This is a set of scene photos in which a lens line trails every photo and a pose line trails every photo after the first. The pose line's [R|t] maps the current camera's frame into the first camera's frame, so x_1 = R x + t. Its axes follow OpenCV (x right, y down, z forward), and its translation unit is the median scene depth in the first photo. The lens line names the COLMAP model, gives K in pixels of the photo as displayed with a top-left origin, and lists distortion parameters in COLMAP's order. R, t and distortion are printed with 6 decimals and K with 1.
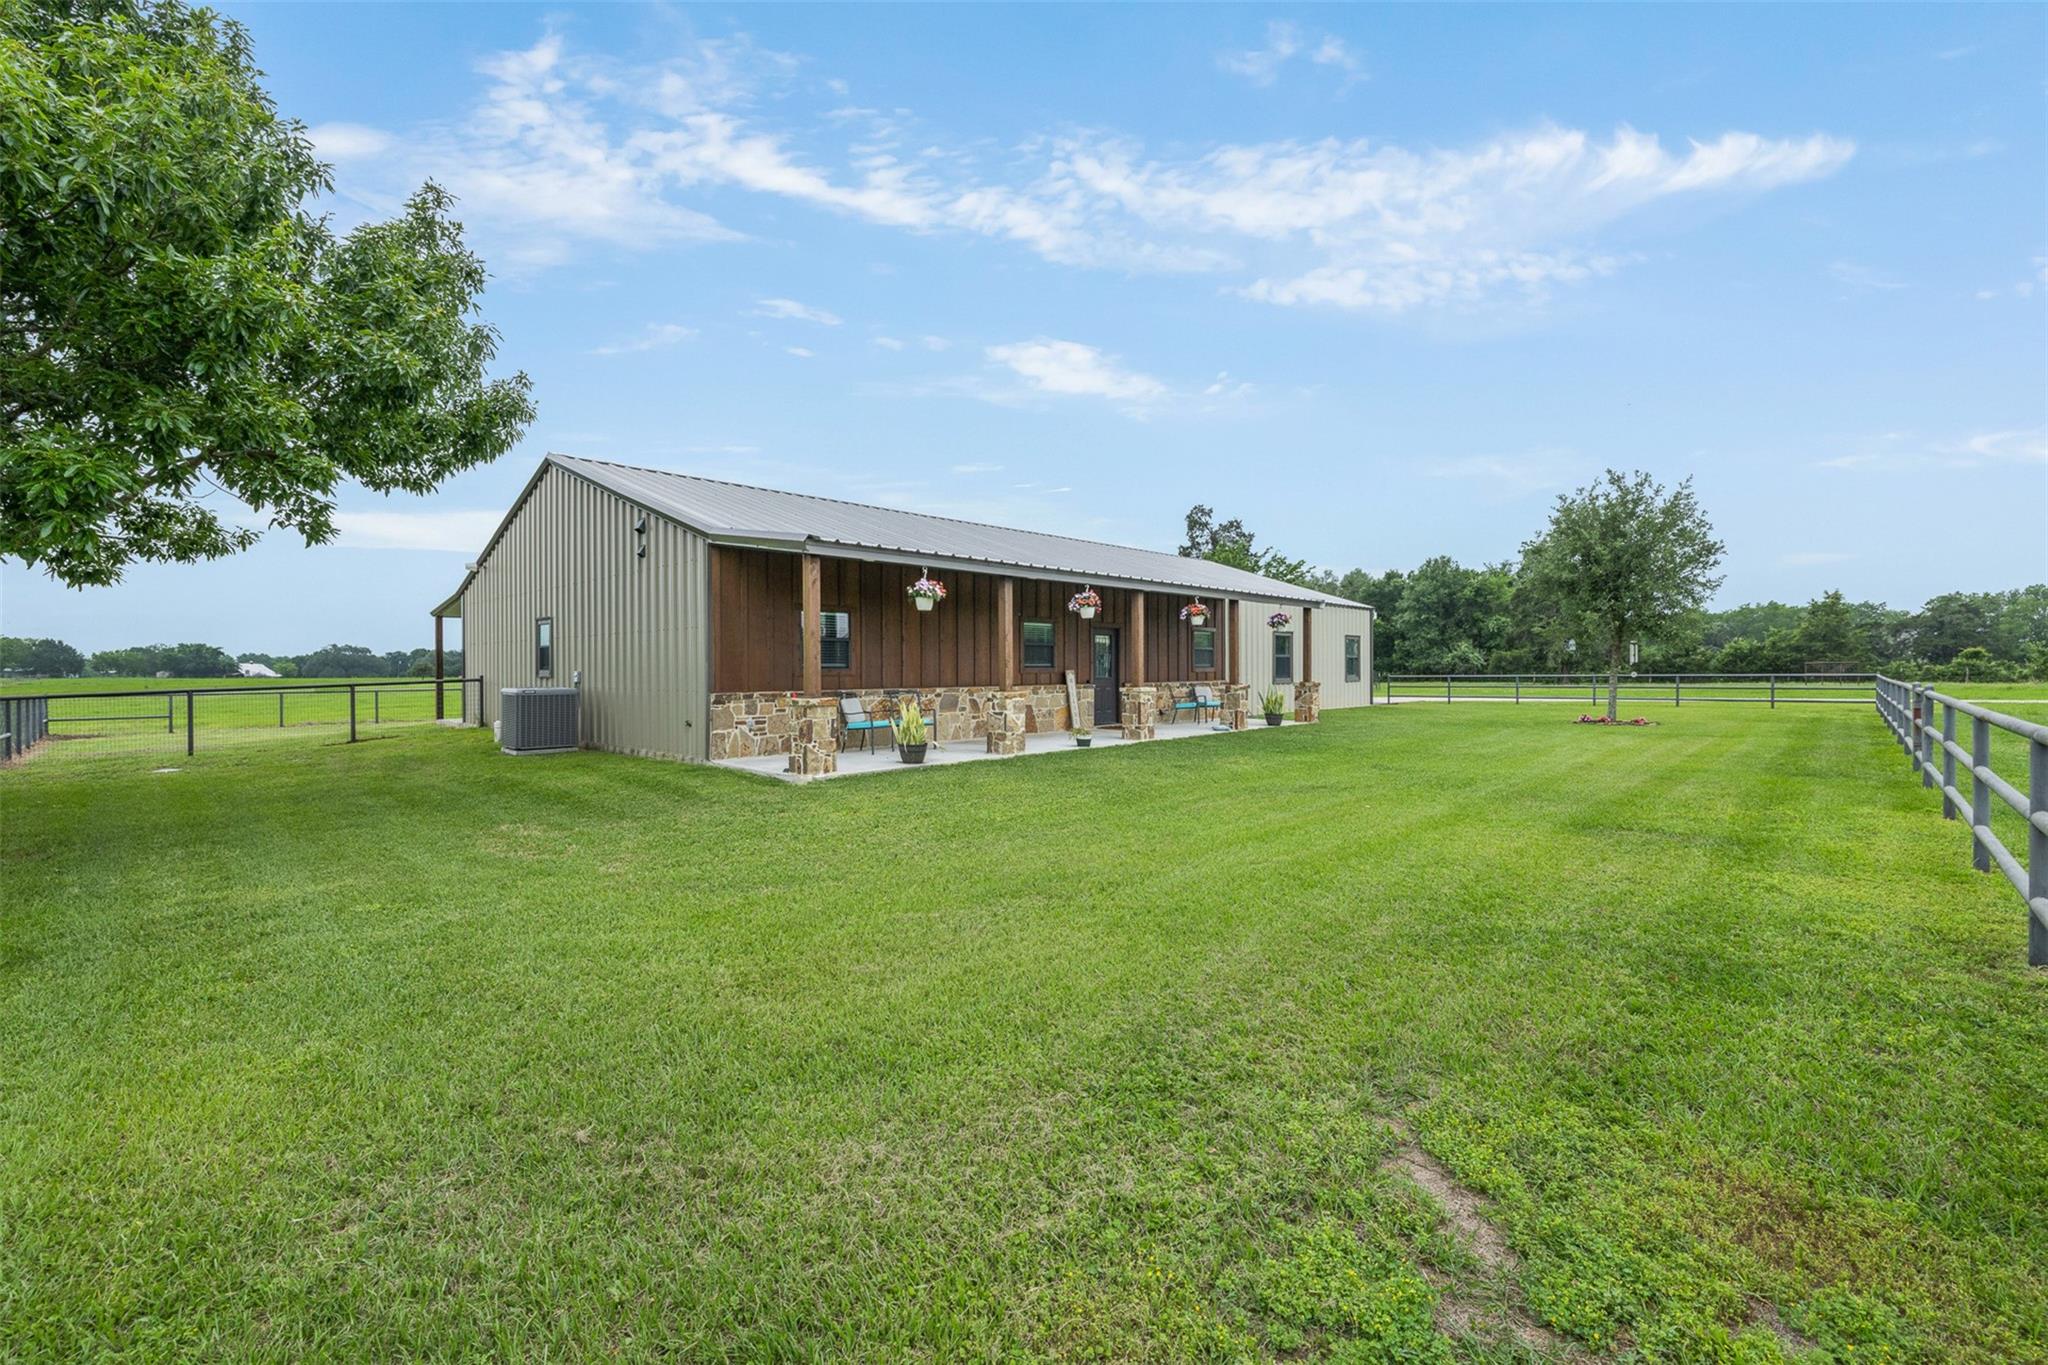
lens RADIAL K [[885.1, 0, 1021.8], [0, 885.1, 676.1], [0, 0, 1]] dist [0.002157, -0.000142]
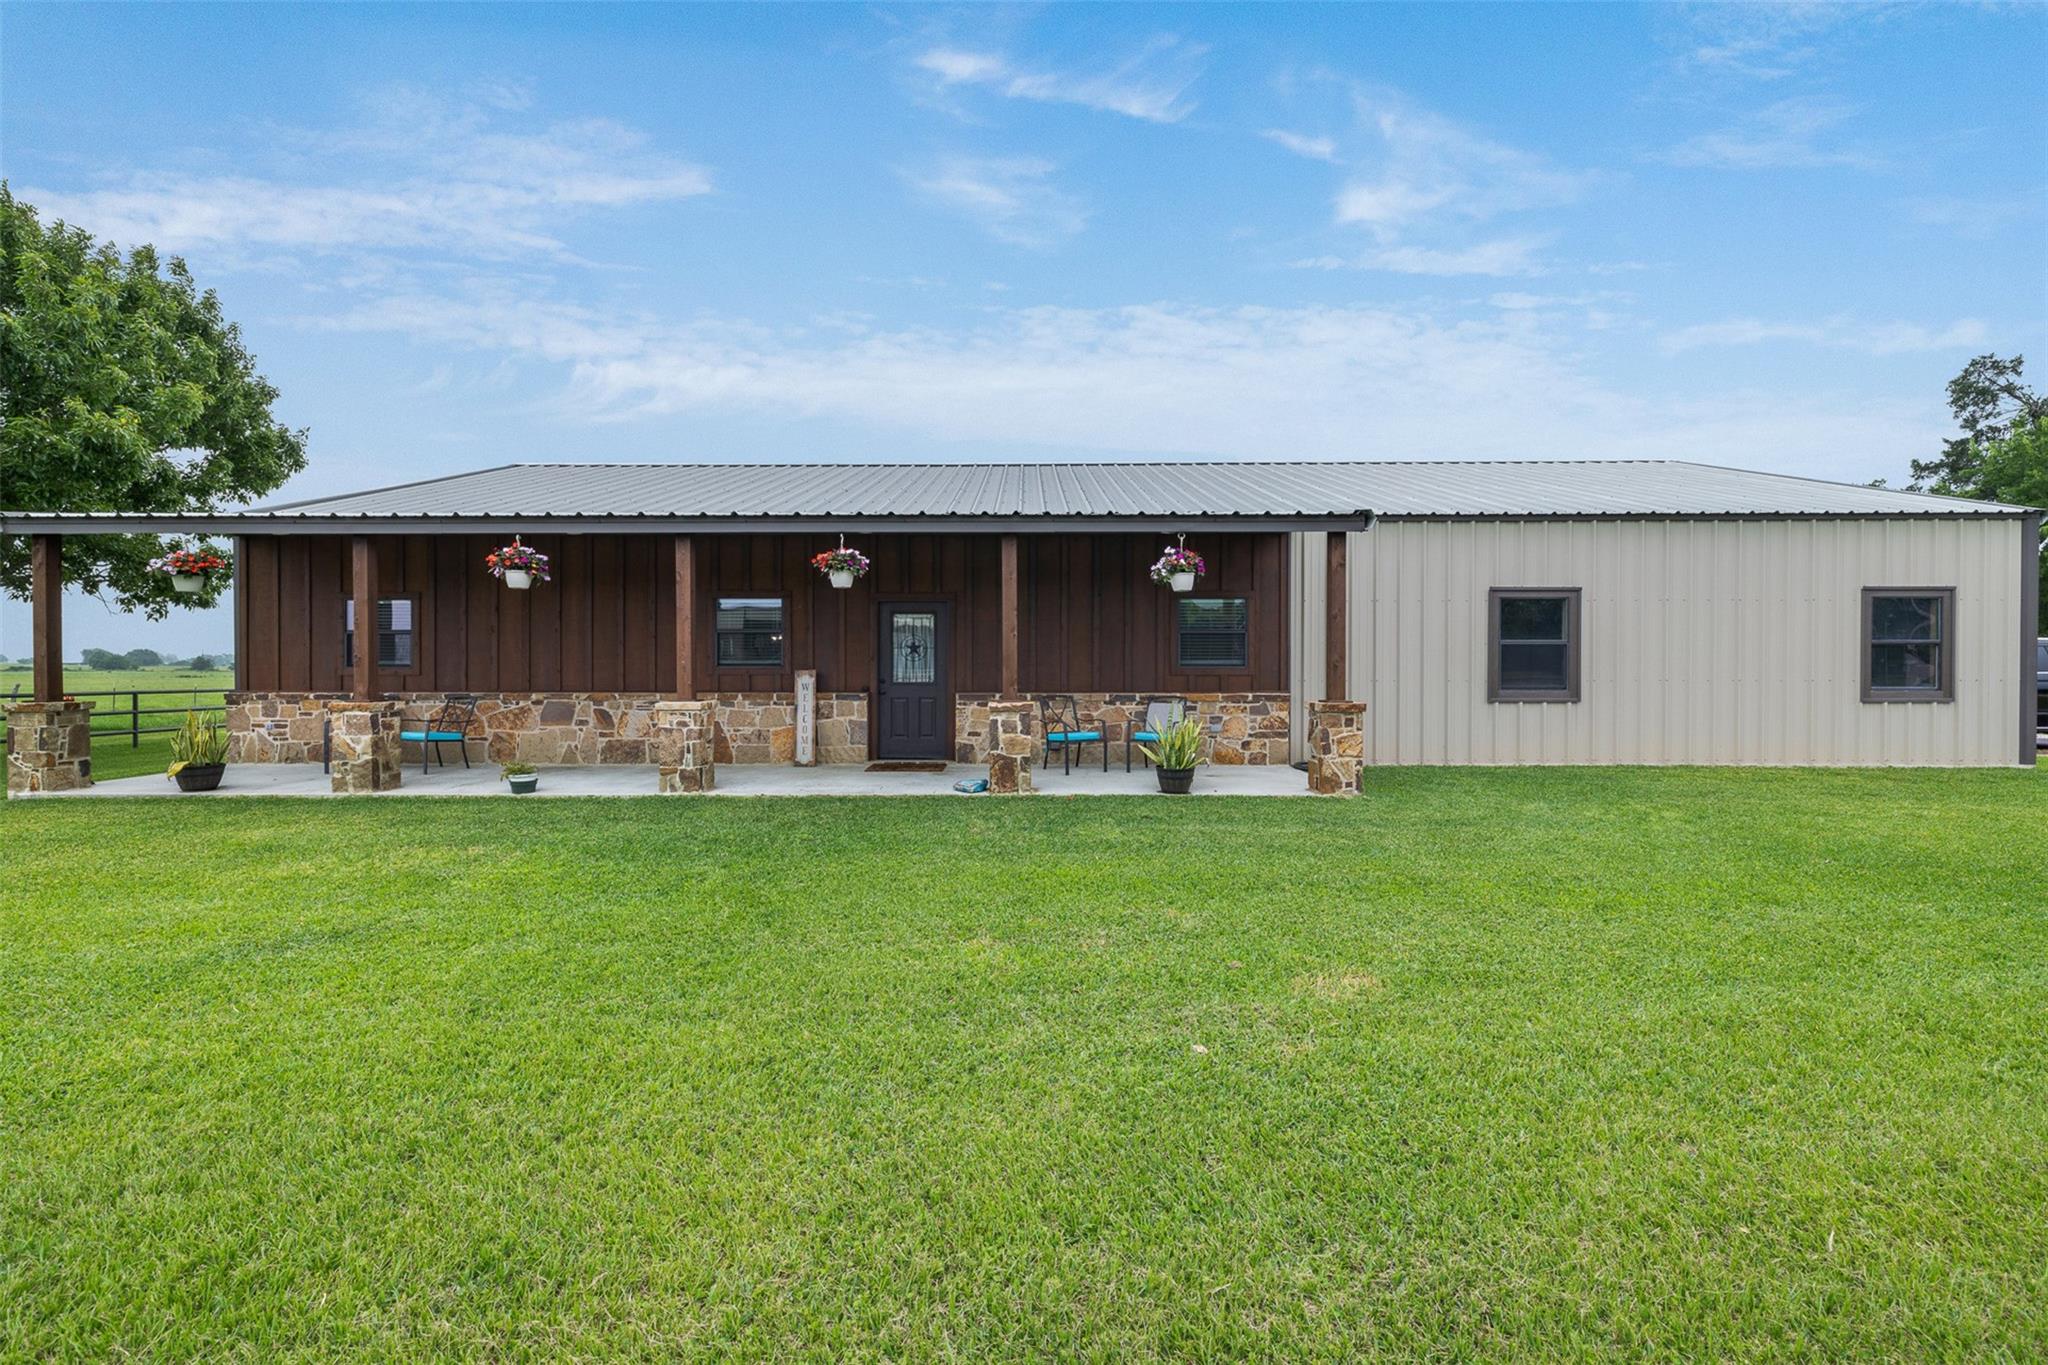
lens RADIAL K [[885.1, 0, 1025.5], [0, 885.1, 674.2], [0, 0, 1]] dist [0.002157, -0.000142]
pose [[0.670999, 0.009344, -0.741399, 0.207288], [-0.008462, 0.999952, 0.004944, -0.002787], [0.741410, 0.002956, 0.671046, 0.225371]]
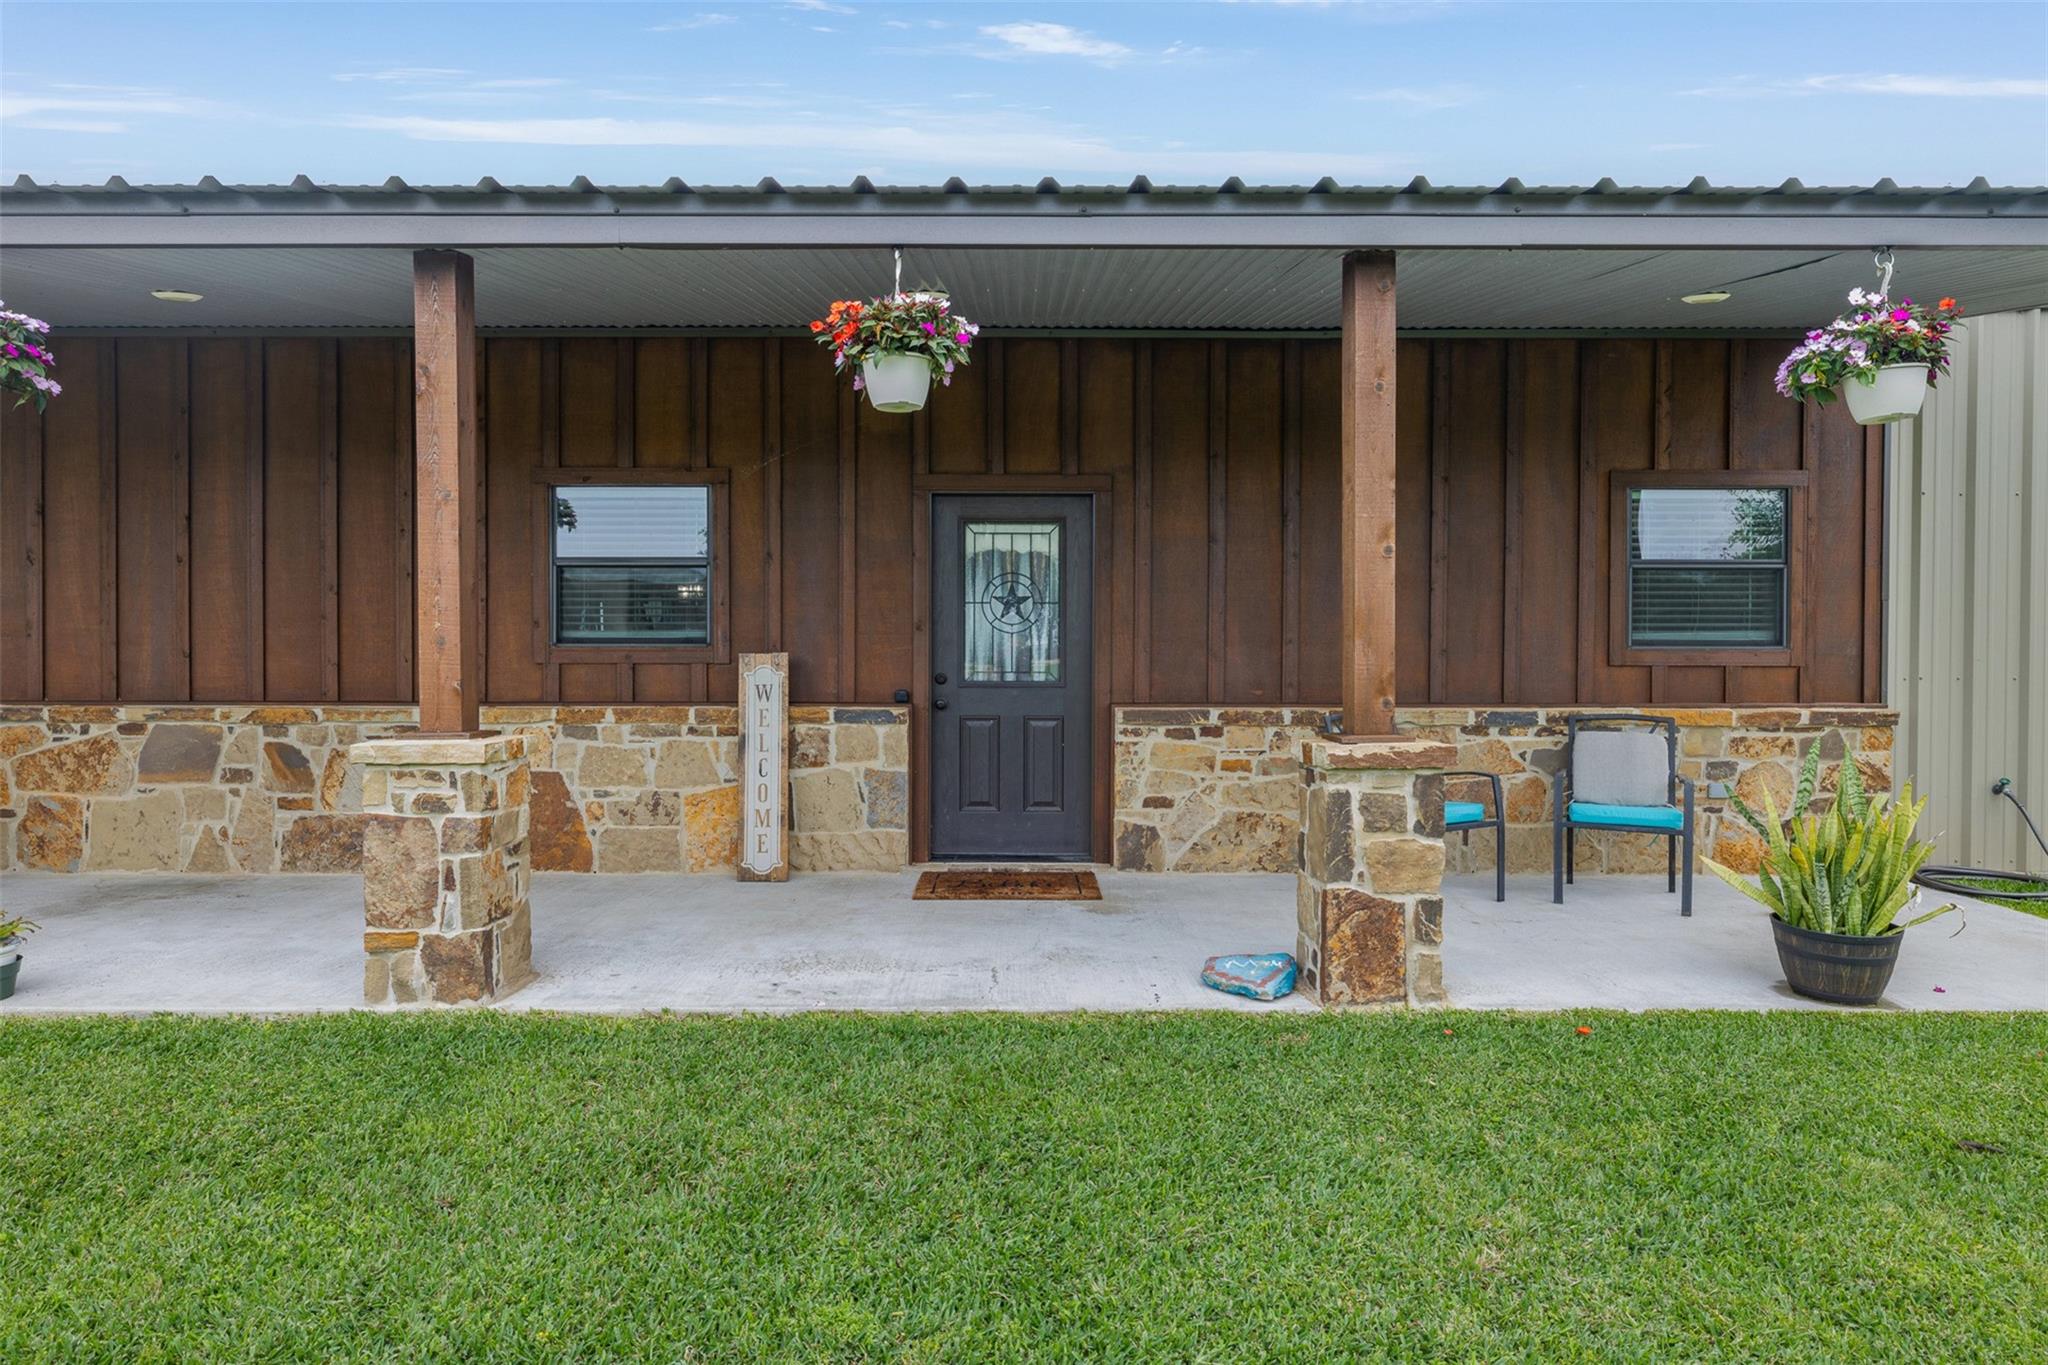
lens RADIAL K [[1164.7, 0, 1024.6], [0, 1164.7, 679.3], [0, 0, 1]] dist [0.001174, 0.000107]
pose [[0.682811, 0.017627, -0.730383, 0.121409], [-0.009986, 0.999841, 0.014795, -0.001639], [0.730527, -0.002808, 0.682878, 0.266041]]
